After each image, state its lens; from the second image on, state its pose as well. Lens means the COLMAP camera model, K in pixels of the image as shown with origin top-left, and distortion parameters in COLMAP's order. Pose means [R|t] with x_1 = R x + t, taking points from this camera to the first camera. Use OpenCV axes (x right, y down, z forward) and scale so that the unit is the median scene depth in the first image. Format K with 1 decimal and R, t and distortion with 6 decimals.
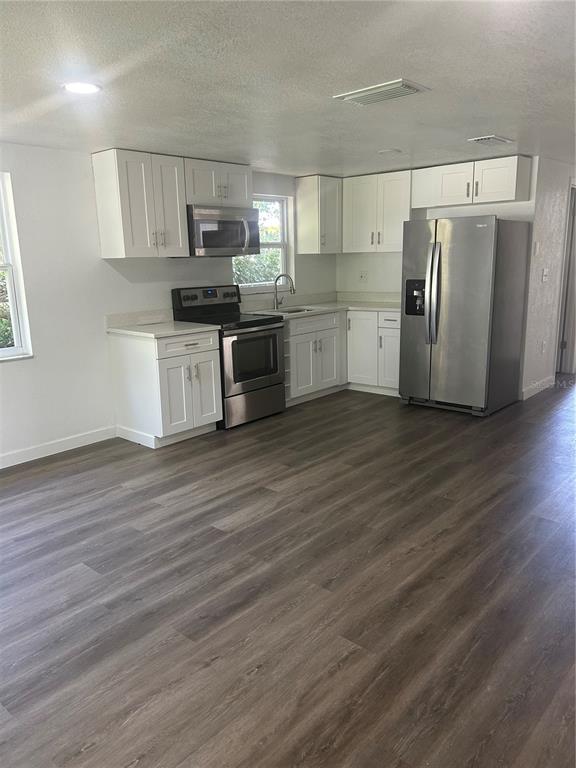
lens RADIAL K [[576.9, 0, 283.5], [0, 576.9, 384.1], [0, 0, 1]] dist [0.021133, -0.002706]
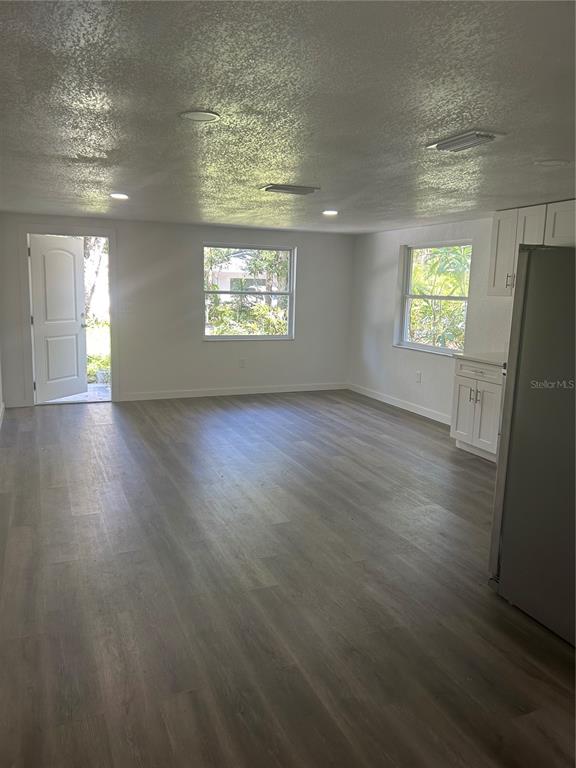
lens RADIAL K [[578.6, 0, 284.9], [0, 578.6, 372.0], [0, 0, 1]] dist [0.049061, -0.063132]
pose [[-0.424519, 0.148269, -0.893196, 1.076118], [-0.210527, 0.943298, 0.256645, -0.295660], [0.880603, 0.296993, -0.369234, 1.137065]]
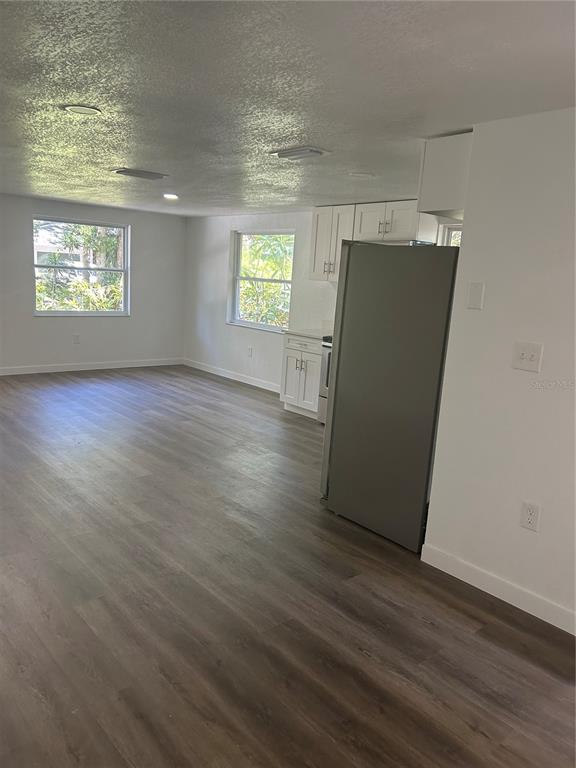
lens RADIAL K [[576.6, 0, 287.9], [0, 576.6, 379.4], [0, 0, 1]] dist [0.060435, -0.072567]
pose [[-0.121342, 0.194971, -0.973274, 1.227707], [-0.272021, 0.936450, 0.221508, -0.293740], [0.954610, 0.291629, -0.060594, 1.120526]]
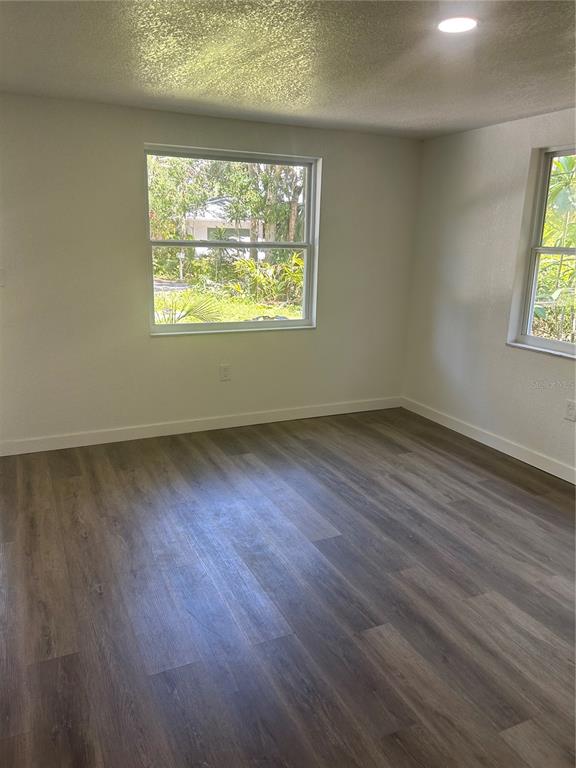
lens RADIAL K [[576.2, 0, 288.0], [0, 576.2, 384.0], [0, 0, 1]] dist [0.053601, -0.064335]
pose [[-0.388501, 0.242091, -0.889078, 0.356070], [-0.213402, 0.914998, 0.342399, -0.178317], [0.896396, 0.322753, -0.303815, 0.746131]]
